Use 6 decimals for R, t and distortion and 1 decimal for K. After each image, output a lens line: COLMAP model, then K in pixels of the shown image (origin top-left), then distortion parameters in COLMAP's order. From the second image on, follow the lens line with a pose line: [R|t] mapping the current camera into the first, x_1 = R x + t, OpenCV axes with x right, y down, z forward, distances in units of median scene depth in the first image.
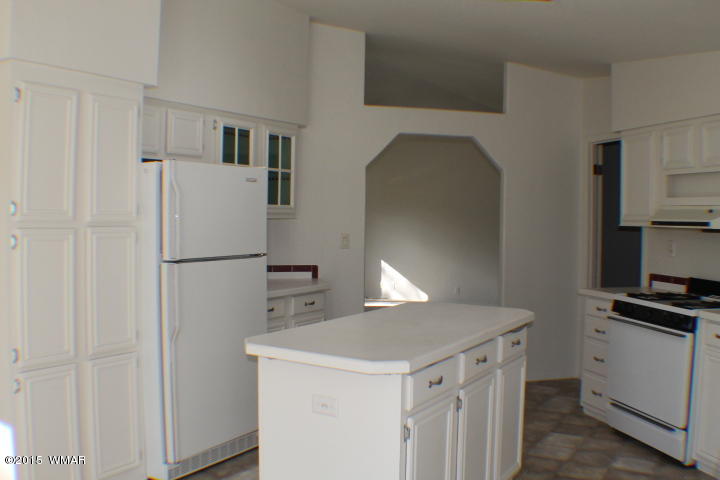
lens RADIAL K [[706.2, 0, 360.0], [0, 706.2, 240.0], [0, 0, 1]] dist [-0.161389, 0.009707]
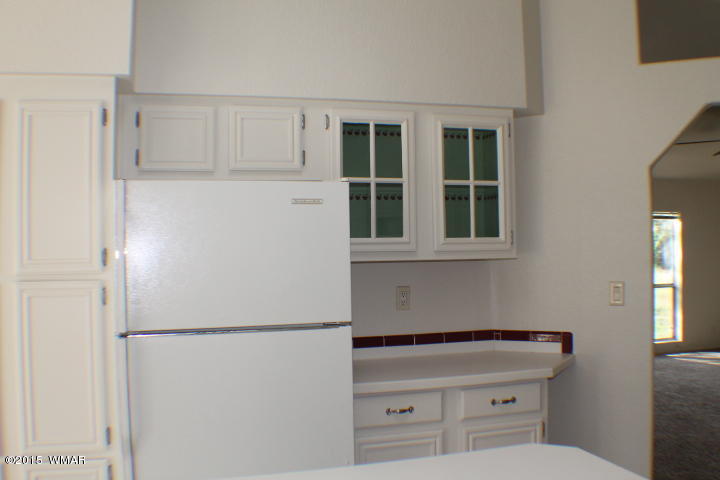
lens RADIAL K [[706.2, 0, 360.0], [0, 706.2, 240.0], [0, 0, 1]] dist [-0.161389, 0.009707]
pose [[0.743188, -0.033836, -0.668227, 0.249920], [0.001249, 0.998789, -0.049184, -0.018191], [0.669082, 0.035718, 0.742330, 0.503532]]
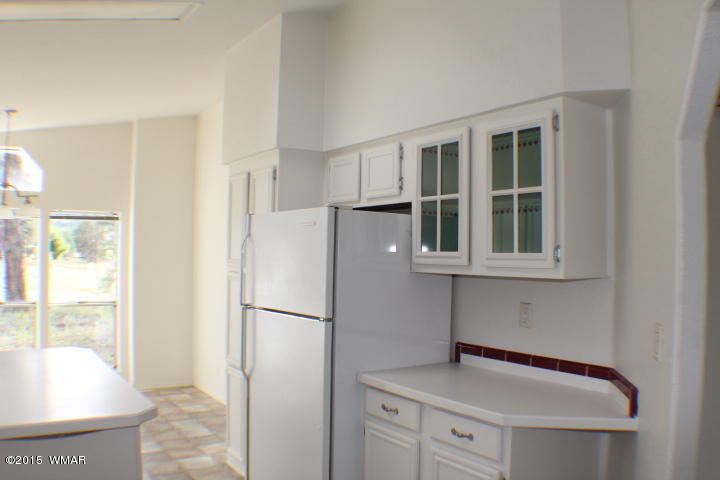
lens RADIAL K [[624.6, 0, 360.0], [0, 624.6, 240.0], [0, 0, 1]] dist [-0.192779, 0.018289]
pose [[-0.420709, -0.038200, -0.906391, 0.412267], [-0.050653, 0.998544, -0.018573, -0.048345], [0.905780, 0.038098, -0.422031, 1.183599]]
